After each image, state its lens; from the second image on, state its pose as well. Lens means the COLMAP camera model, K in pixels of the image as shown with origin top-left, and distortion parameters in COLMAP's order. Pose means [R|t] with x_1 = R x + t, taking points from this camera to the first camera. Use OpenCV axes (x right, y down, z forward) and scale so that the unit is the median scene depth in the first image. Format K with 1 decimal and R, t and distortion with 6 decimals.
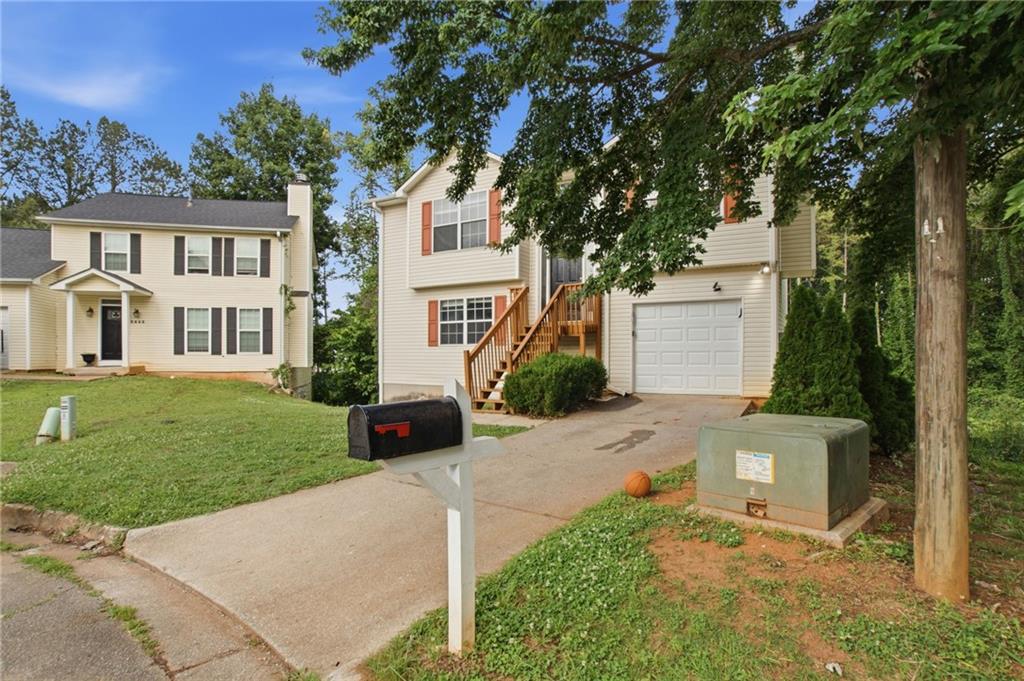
lens RADIAL K [[529.5, 0, 521.3], [0, 529.5, 345.0], [0, 0, 1]] dist [-0.020918, 0.005884]
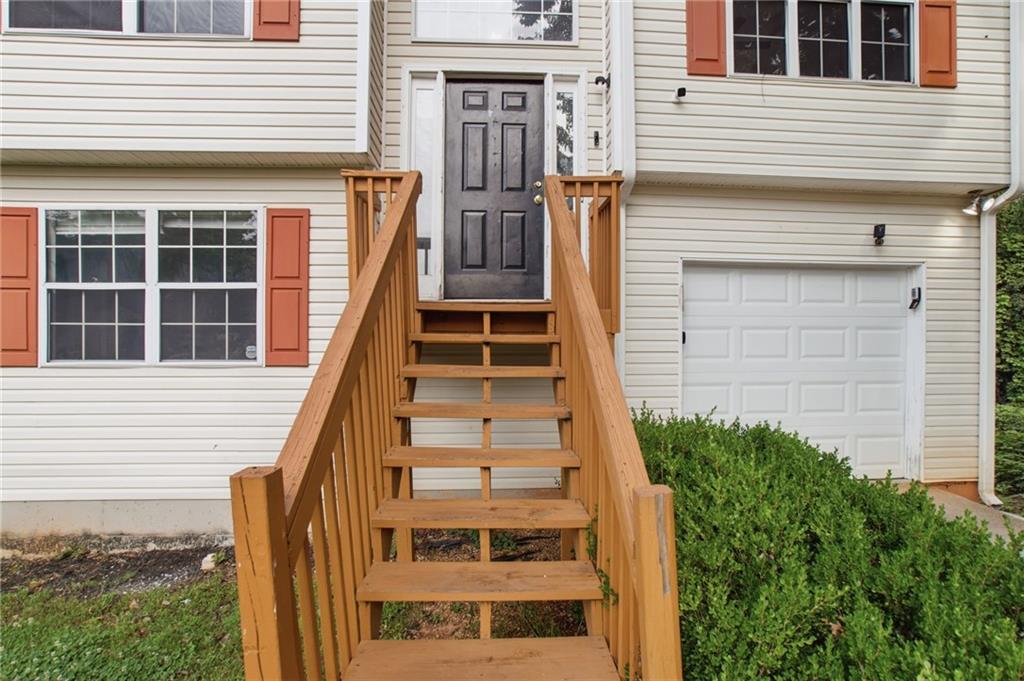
lens RADIAL K [[449.6, 0, 515.6], [0, 449.6, 342.9], [0, 0, 1]] dist [-0.029469, 0.000609]
pose [[0.833172, -0.001491, 0.553012, -0.071704], [-0.009829, 0.999798, 0.017504, -0.018280], [-0.552927, -0.020020, 0.832989, 0.673560]]
